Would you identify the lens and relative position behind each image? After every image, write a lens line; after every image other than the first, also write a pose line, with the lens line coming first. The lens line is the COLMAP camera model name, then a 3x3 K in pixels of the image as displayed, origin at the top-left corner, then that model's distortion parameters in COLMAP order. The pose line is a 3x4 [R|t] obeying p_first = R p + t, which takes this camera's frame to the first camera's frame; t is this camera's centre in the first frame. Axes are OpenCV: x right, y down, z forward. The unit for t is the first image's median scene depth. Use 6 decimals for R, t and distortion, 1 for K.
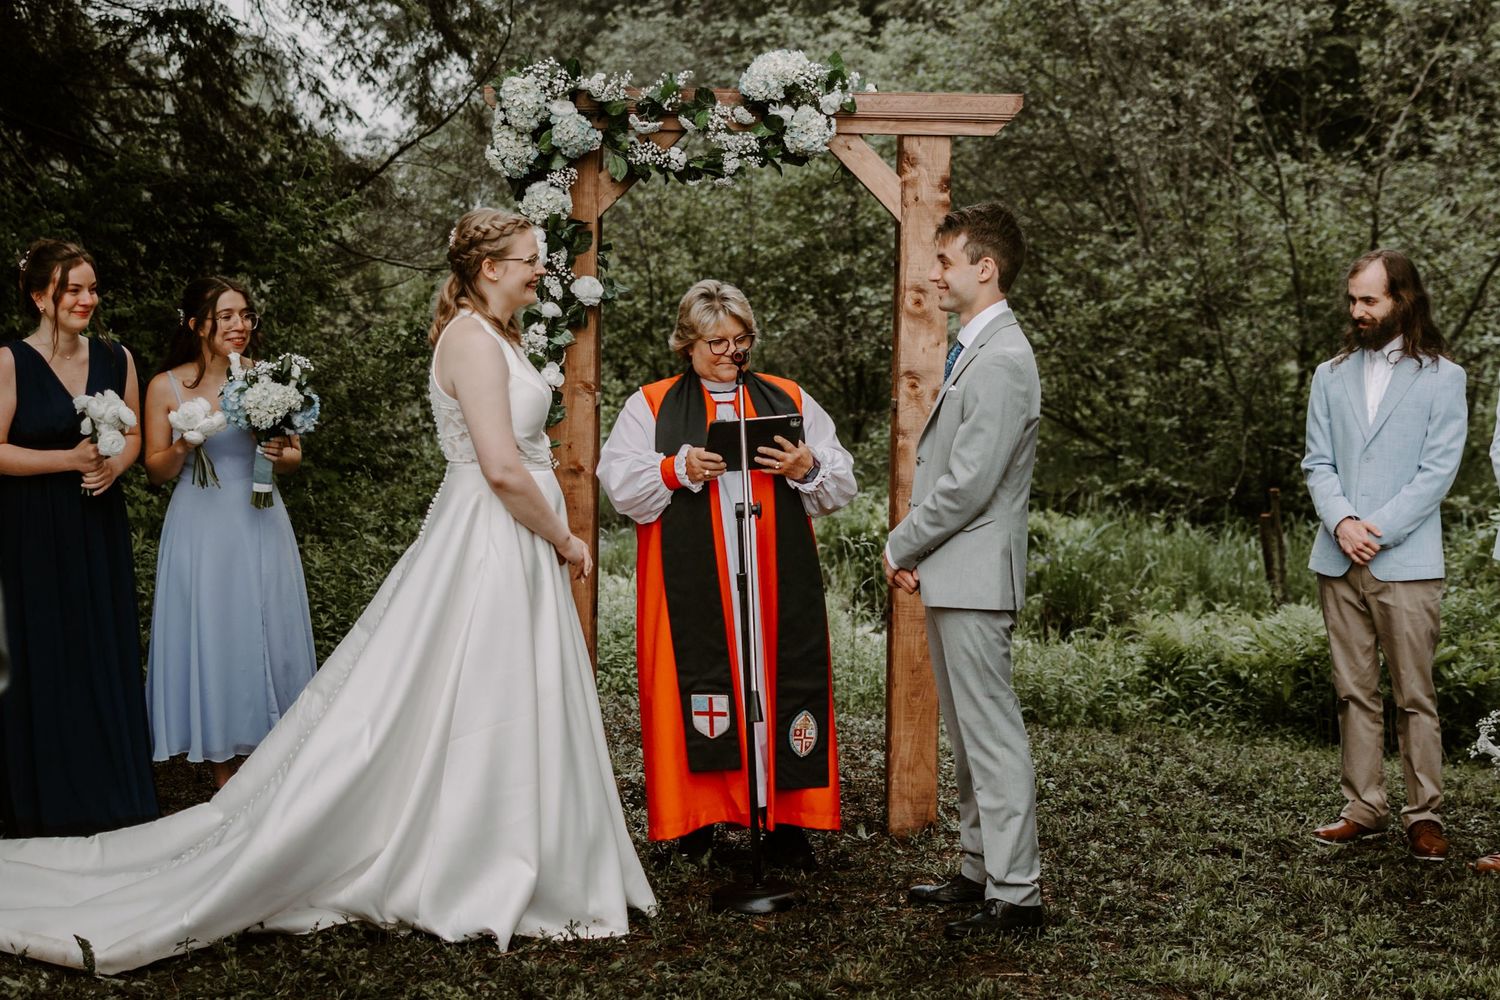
lens RADIAL K [[2009.1, 0, 750.0], [0, 2009.1, 500.0], [0, 0, 1]] dist [-0.002963, 0.007567]
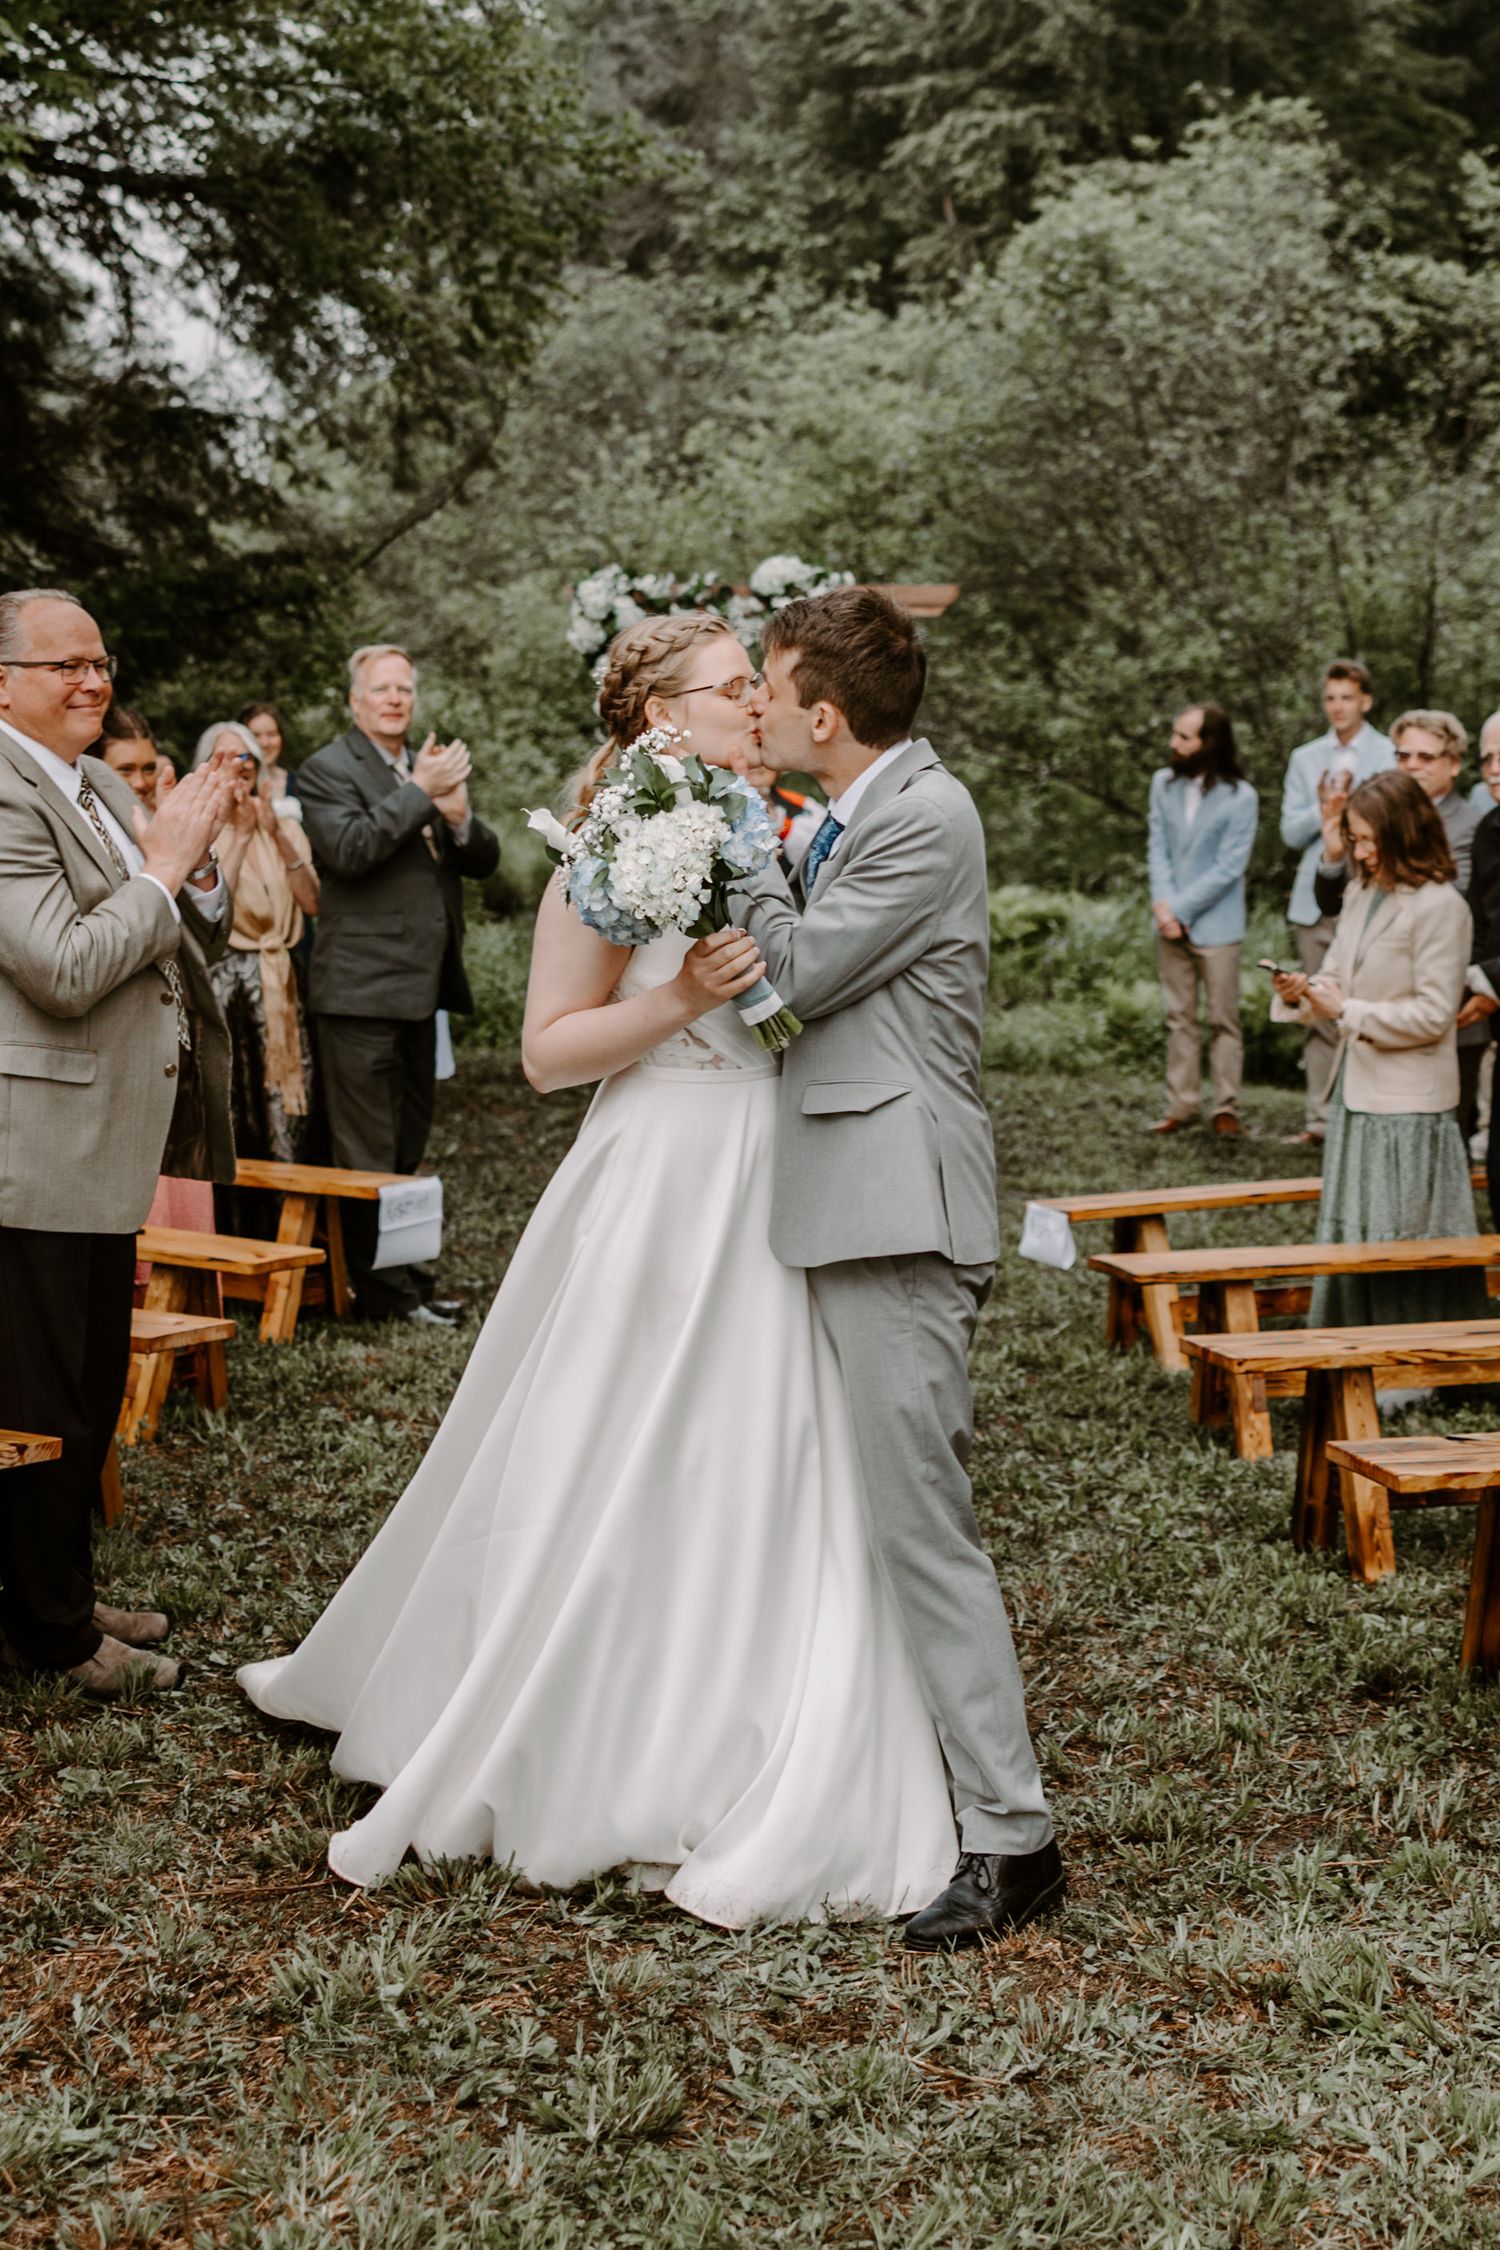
lens RADIAL K [[2962.2, 0, 750.0], [0, 2962.2, 1125.0], [0, 0, 1]] dist [-0.089215, 0.048699]
pose [[0.999862, -0.016352, 0.003078, -0.018290], [0.016054, 0.996691, 0.079683, 0.002014], [-0.004371, -0.079623, 0.996815, -1.033537]]
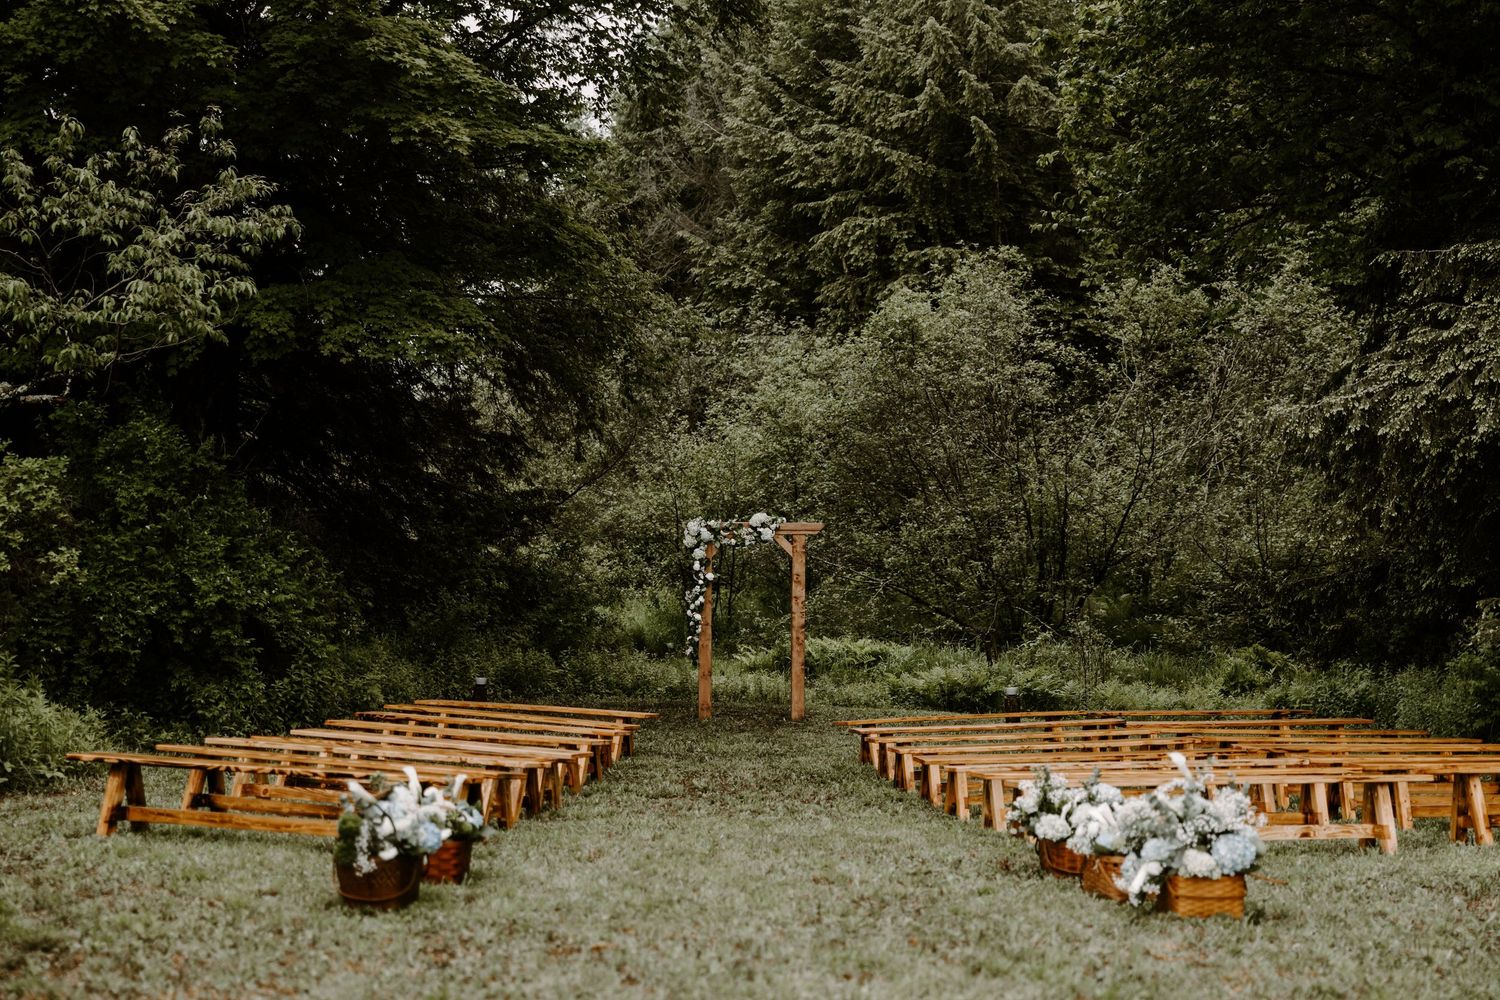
lens RADIAL K [[2210.4, 0, 750.0], [0, 2210.4, 500.0], [0, 0, 1]] dist [0.529065, 0.038498]
pose [[0.999732, -0.012551, 0.019431, -0.084231], [0.013892, 0.997417, -0.070476, 0.047148], [-0.018497, 0.070727, 0.997324, -3.171796]]
